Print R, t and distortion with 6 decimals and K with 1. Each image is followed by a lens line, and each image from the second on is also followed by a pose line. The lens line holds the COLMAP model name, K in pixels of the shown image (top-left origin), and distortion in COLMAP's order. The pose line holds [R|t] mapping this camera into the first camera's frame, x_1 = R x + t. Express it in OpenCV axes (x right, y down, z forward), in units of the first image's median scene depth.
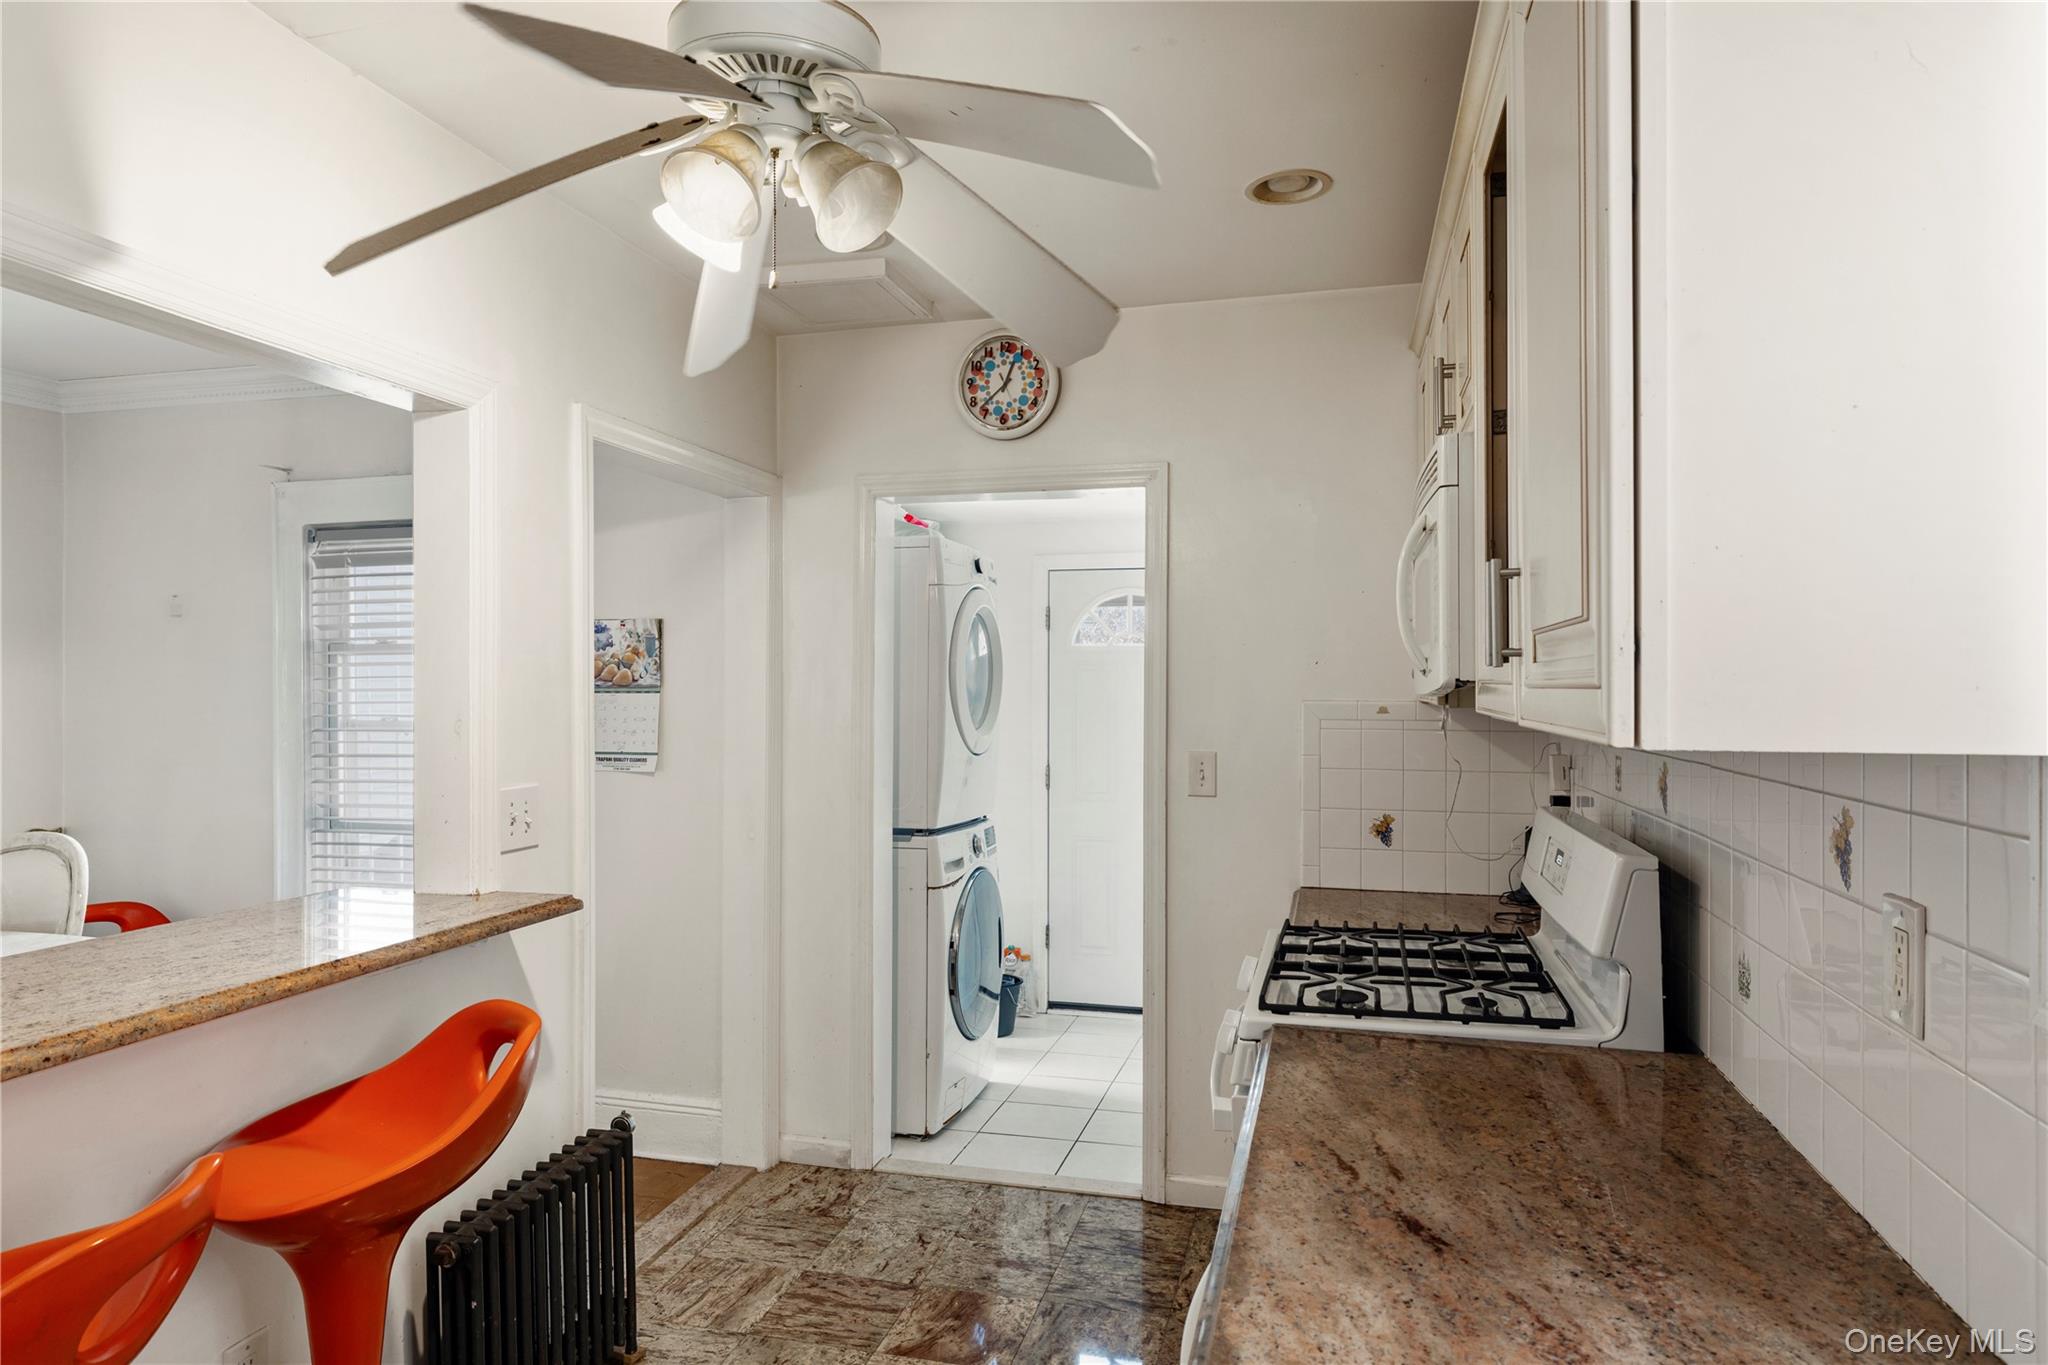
lens RADIAL K [[1229.0, 0, 1023.6], [0, 1229.0, 687.7], [0, 0, 1]] dist [0.000382, 0.000097]
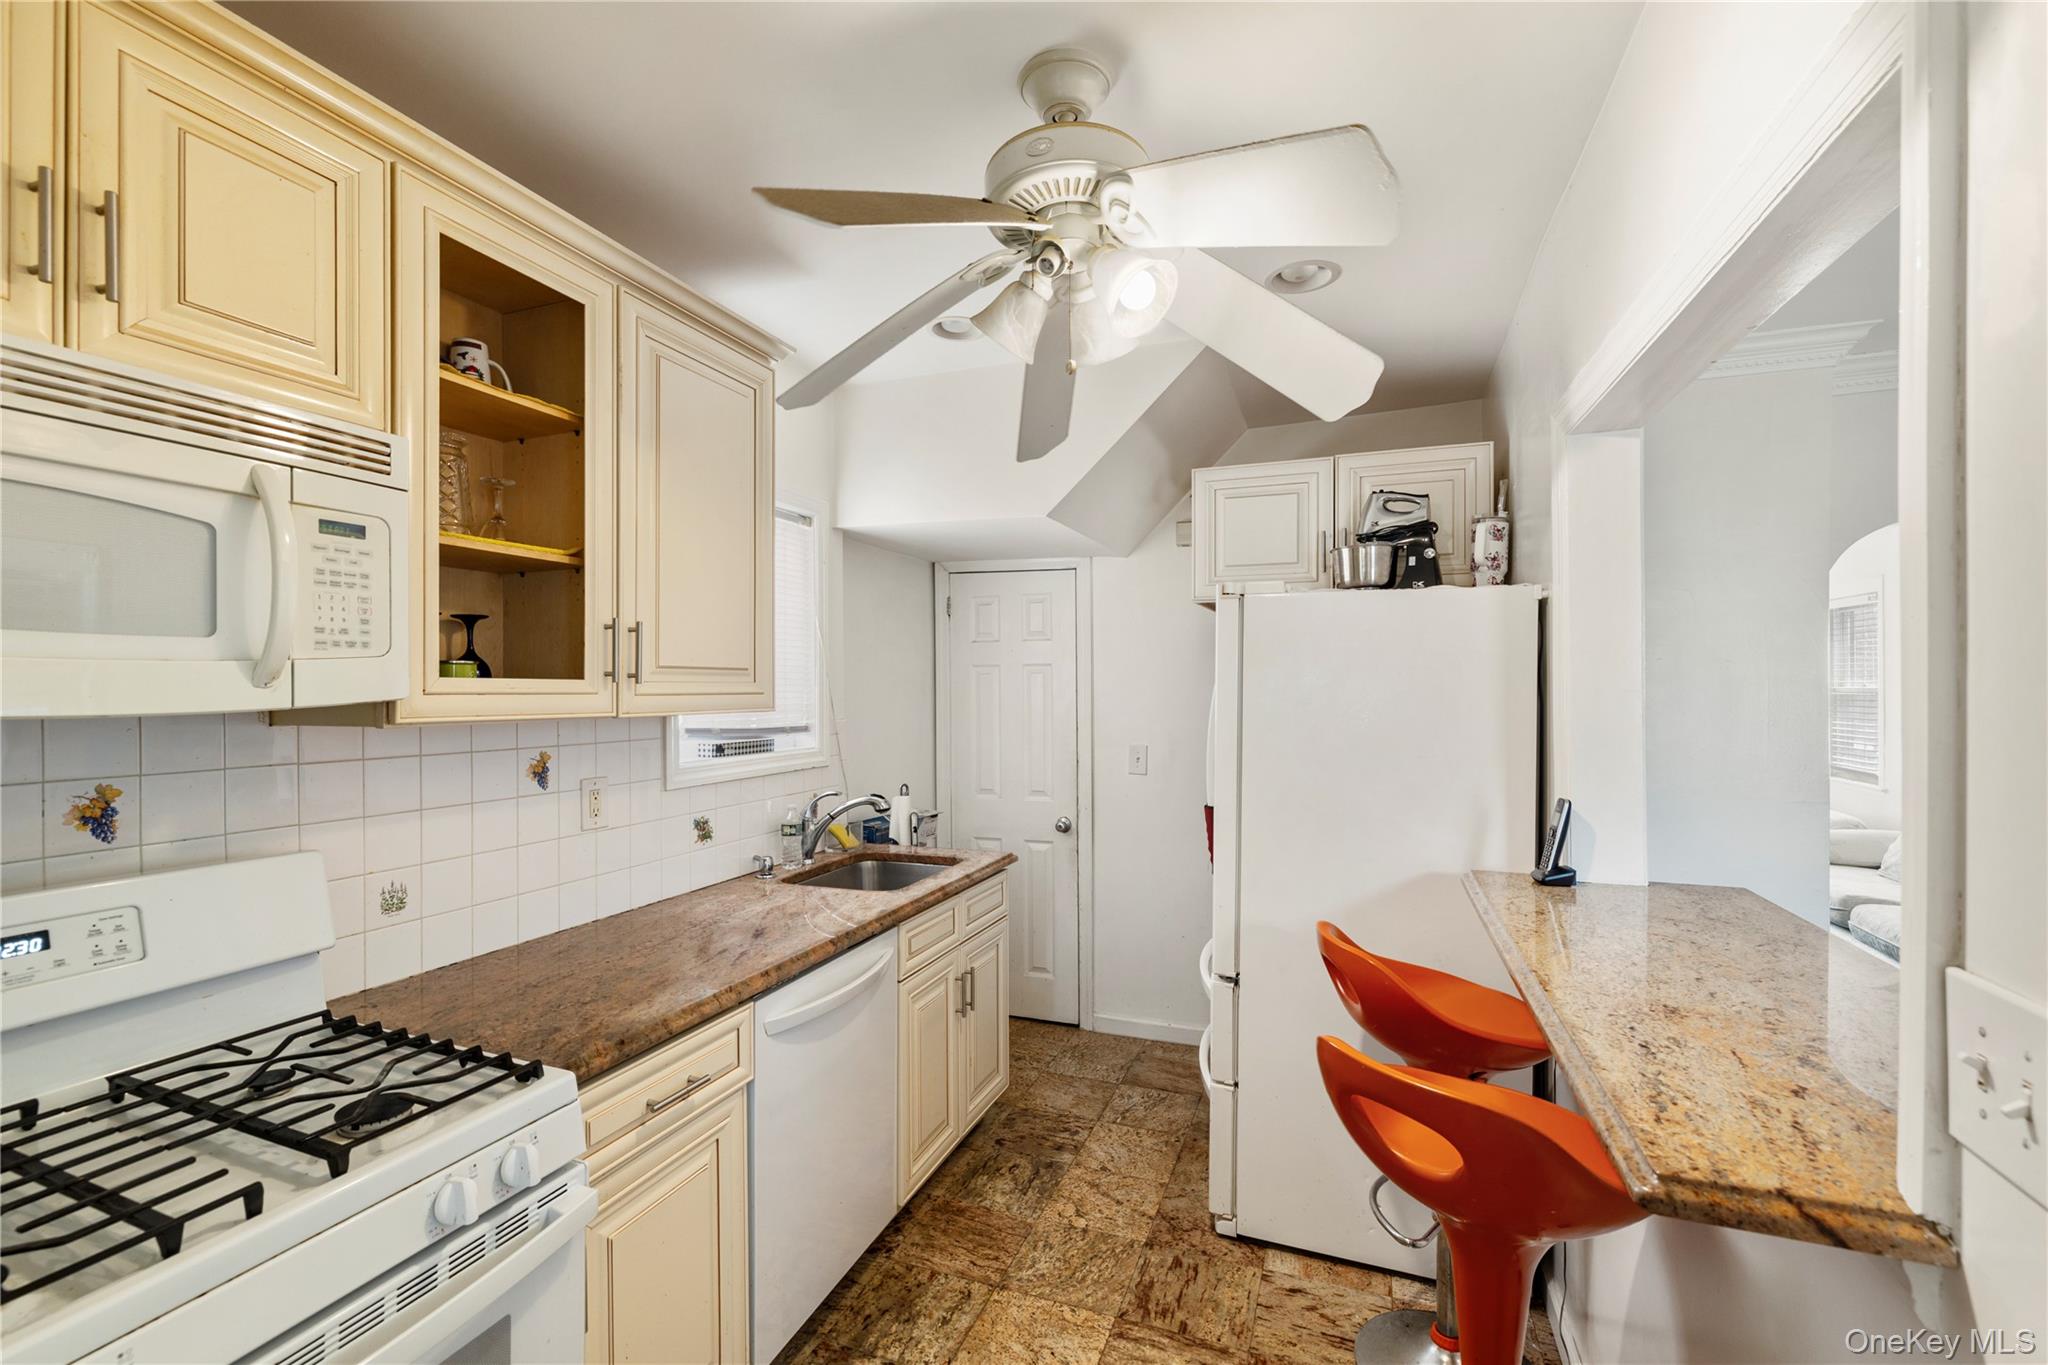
lens RADIAL K [[887.3, 0, 1022.6], [0, 887.3, 686.9], [0, 0, 1]] dist [-0.001965, 0.000075]
pose [[-0.994352, 0.003023, 0.106087, -0.317586], [0.003293, 0.999992, 0.002376, -0.014836], [-0.106079, 0.002712, -0.994354, 2.424377]]
